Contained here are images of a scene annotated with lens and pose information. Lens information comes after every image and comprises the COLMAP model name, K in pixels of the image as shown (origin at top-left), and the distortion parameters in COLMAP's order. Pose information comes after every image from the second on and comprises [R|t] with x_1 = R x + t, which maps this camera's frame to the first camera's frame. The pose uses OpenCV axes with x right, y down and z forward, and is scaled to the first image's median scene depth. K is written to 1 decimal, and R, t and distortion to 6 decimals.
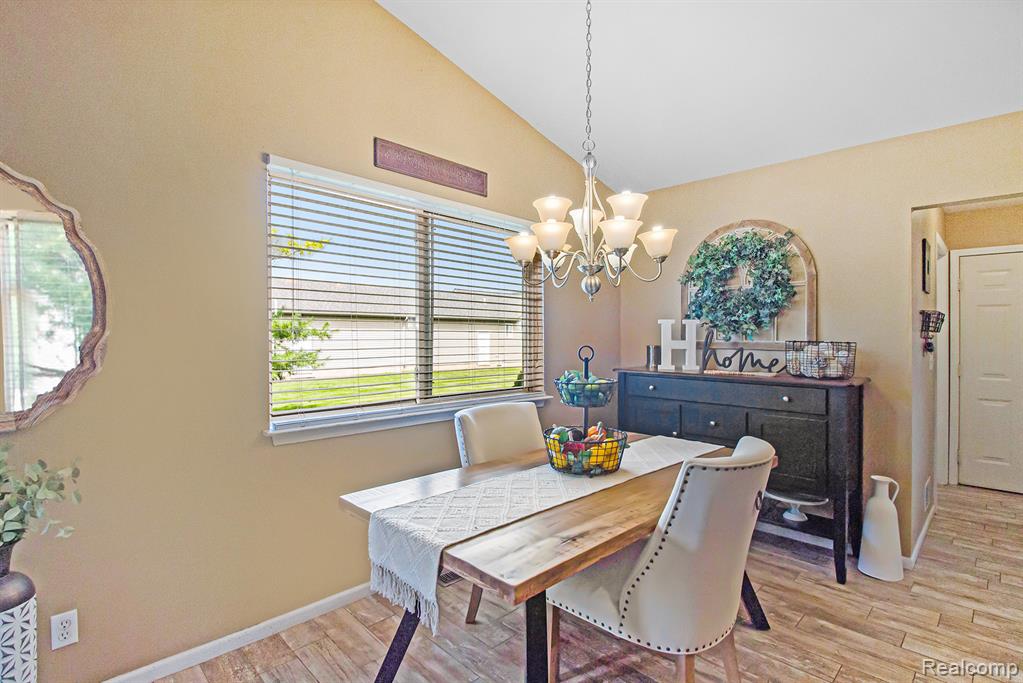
lens RADIAL K [[501.6, 0, 509.8], [0, 501.6, 330.0], [0, 0, 1]] dist [-0.000299, -0.000293]
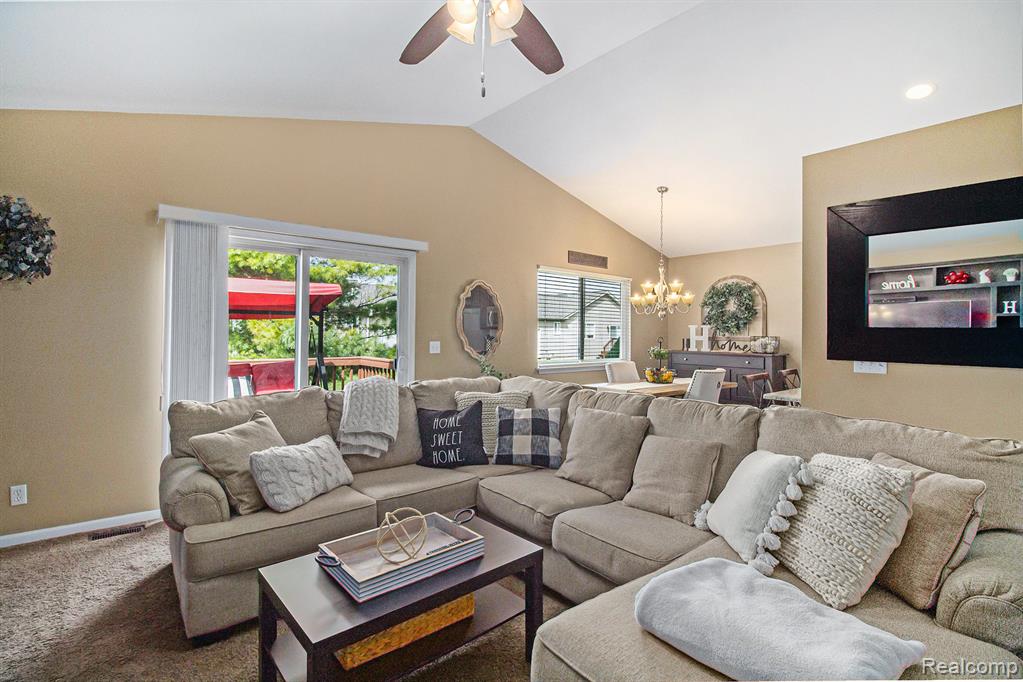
lens RADIAL K [[501.6, 0, 509.8], [0, 501.6, 329.5], [0, 0, 1]] dist [-0.000299, -0.000293]
pose [[0.998099, 0.003281, -0.061541, -0.314543], [-0.002945, 0.999980, 0.005552, -0.014284], [0.061558, -0.005360, 0.998089, -1.117984]]
